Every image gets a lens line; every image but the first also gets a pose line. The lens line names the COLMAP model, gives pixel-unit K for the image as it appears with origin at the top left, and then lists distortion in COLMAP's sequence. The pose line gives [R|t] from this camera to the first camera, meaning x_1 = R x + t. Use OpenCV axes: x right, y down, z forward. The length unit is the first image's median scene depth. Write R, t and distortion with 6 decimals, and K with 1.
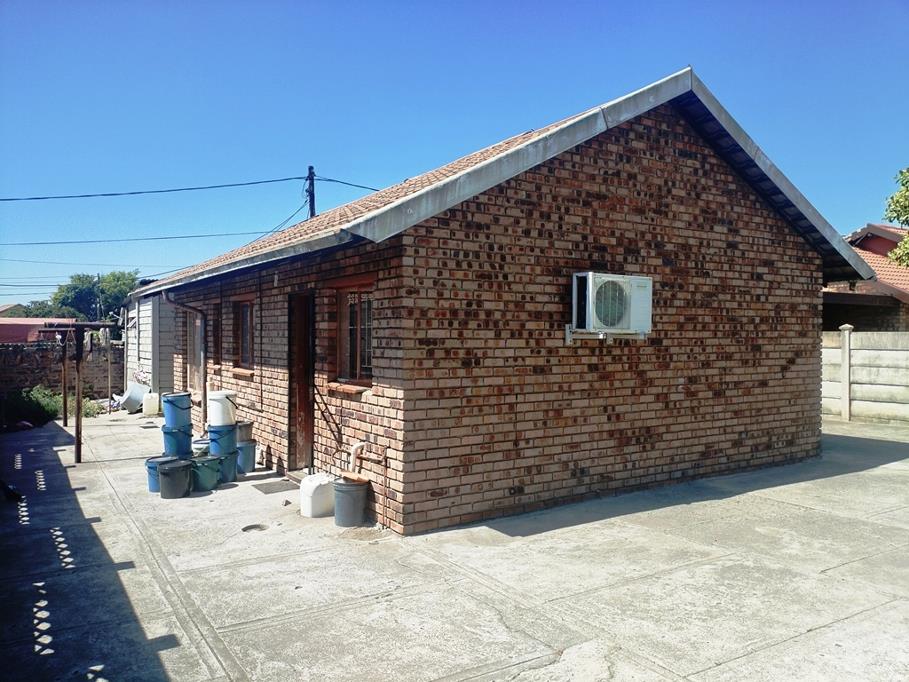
lens RADIAL K [[698.4, 0, 454.5], [0, 698.4, 341.0], [0, 0, 1]] dist [0.057564, -0.149877]
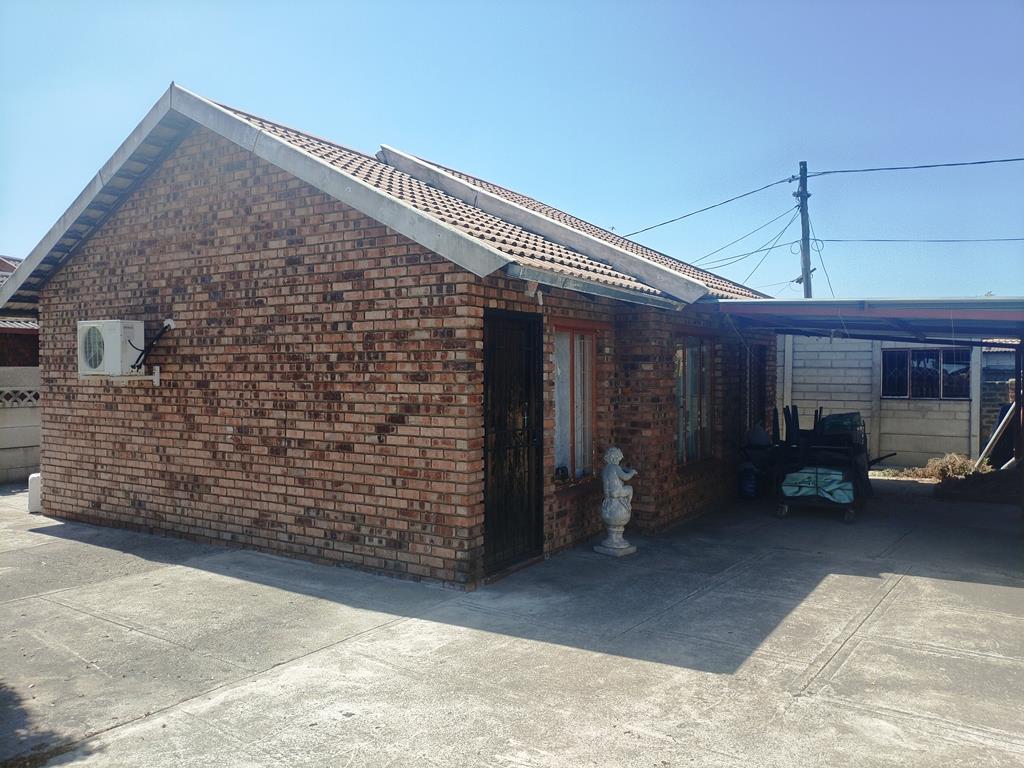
lens RADIAL K [[786.7, 0, 512.0], [0, 786.7, 384.0], [0, 0, 1]] dist [0.057564, -0.149877]
pose [[0.419757, 0.017063, -0.907476, 1.349015], [-0.010147, 0.999849, 0.014106, -0.017409], [0.907580, 0.003287, 0.419867, 0.899026]]
